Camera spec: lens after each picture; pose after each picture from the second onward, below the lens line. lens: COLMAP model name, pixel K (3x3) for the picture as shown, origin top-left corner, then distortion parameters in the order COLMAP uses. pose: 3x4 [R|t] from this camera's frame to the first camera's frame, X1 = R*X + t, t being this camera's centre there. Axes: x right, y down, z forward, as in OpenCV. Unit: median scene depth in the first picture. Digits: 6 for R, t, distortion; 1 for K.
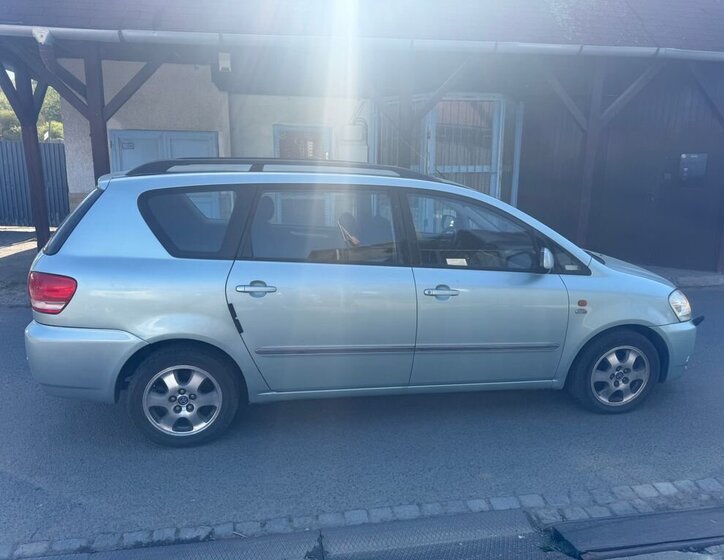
lens RADIAL K [[543.7, 0, 382.4], [0, 543.7, 268.4], [0, 0, 1]] dist [-0.015591, -0.005852]
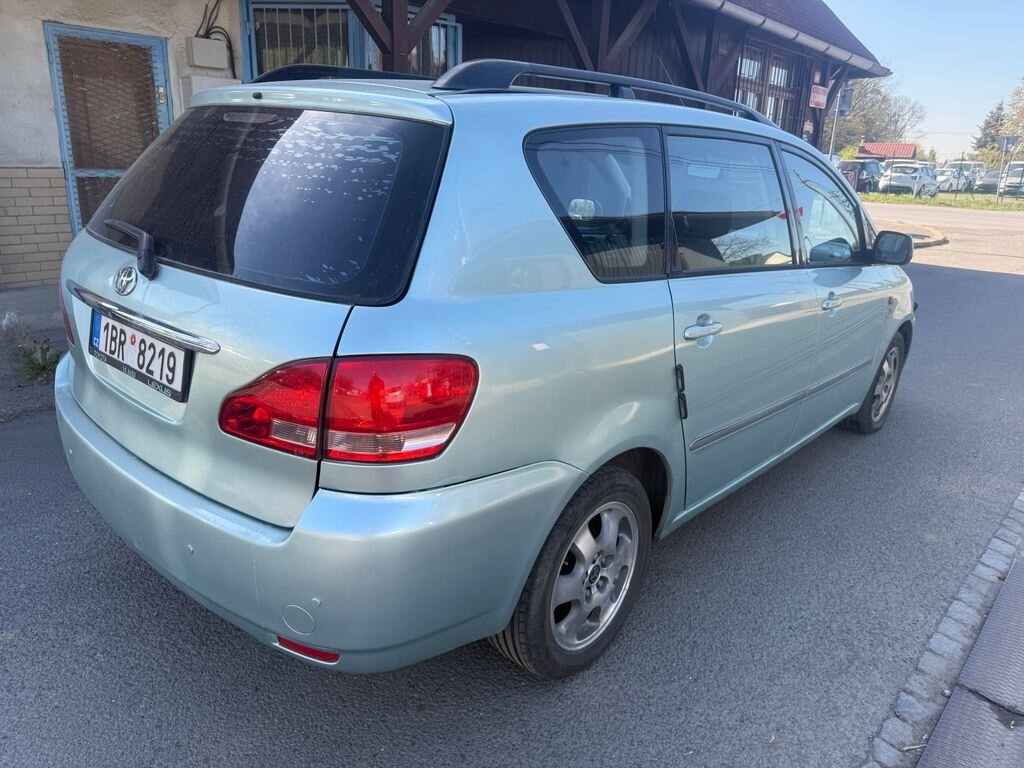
lens RADIAL K [[725.9, 0, 520.7], [0, 725.9, 382.3], [0, 0, 1]] dist [0.052387, -0.060579]
pose [[0.809943, -0.177069, 0.559141, -0.771678], [0.116996, 0.982956, 0.141809, -0.032193], [-0.574721, -0.049441, 0.816855, 0.506792]]
